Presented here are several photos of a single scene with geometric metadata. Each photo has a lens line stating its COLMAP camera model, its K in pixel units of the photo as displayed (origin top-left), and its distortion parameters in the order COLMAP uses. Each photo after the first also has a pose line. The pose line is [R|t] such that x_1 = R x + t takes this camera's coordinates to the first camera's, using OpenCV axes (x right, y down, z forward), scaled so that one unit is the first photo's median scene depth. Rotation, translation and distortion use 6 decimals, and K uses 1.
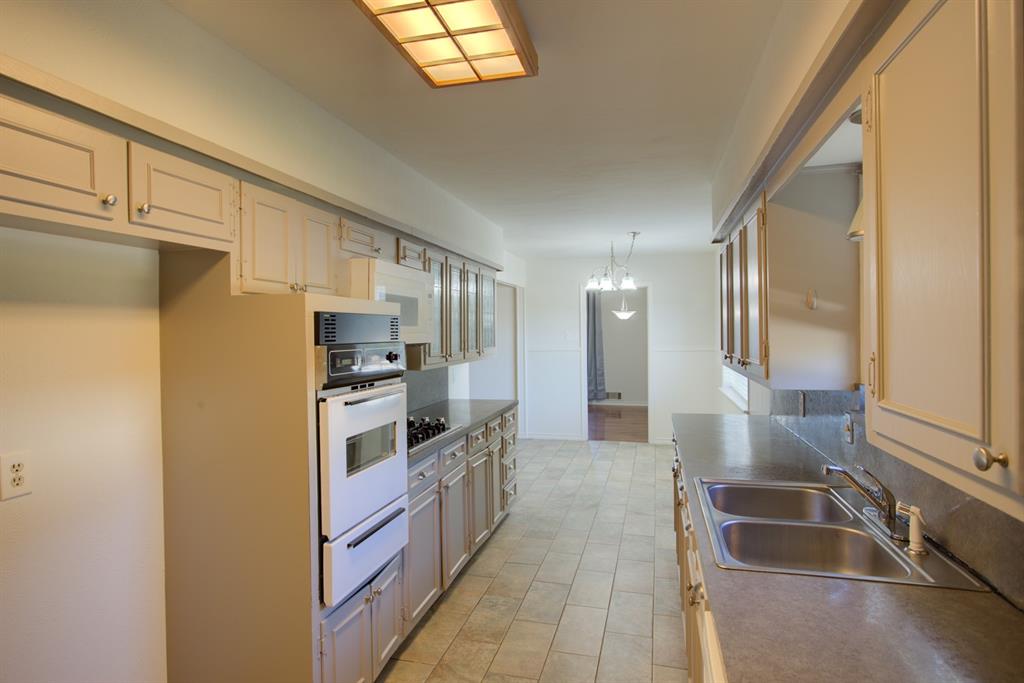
lens RADIAL K [[561.6, 0, 510.0], [0, 561.6, 336.4], [0, 0, 1]] dist [-0.007016, 0.004208]
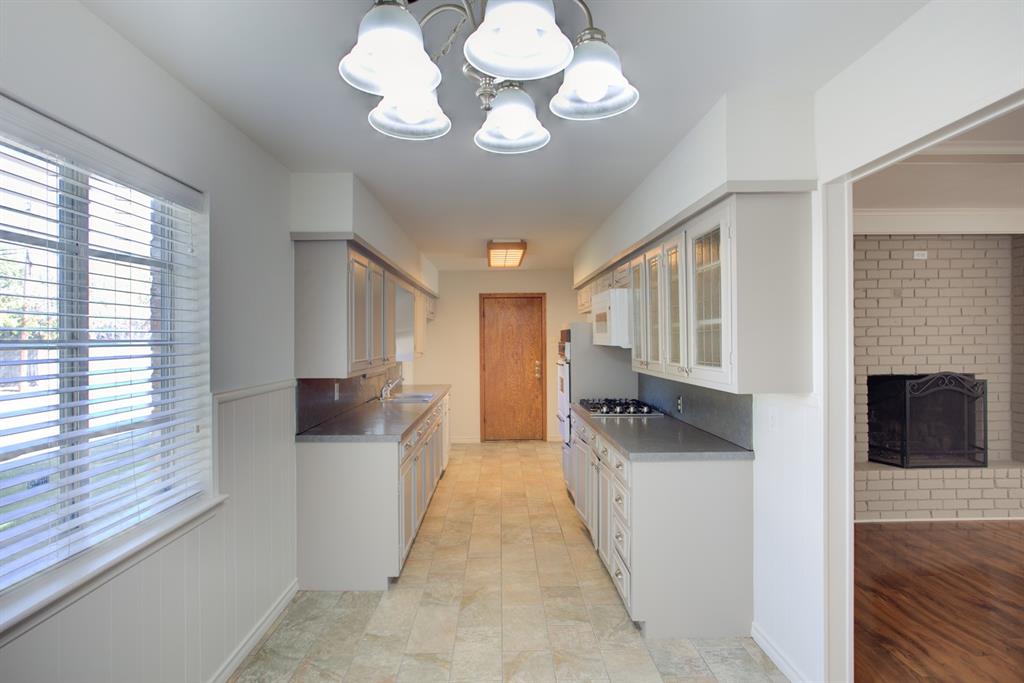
lens RADIAL K [[561.6, 0, 502.3], [0, 561.6, 342.6], [0, 0, 1]] dist [-0.007016, 0.004208]
pose [[-0.965829, 0.016516, -0.258652, 0.353378], [0.014732, 0.999852, 0.008834, -0.007812], [0.258759, 0.004722, -0.965930, 1.845448]]
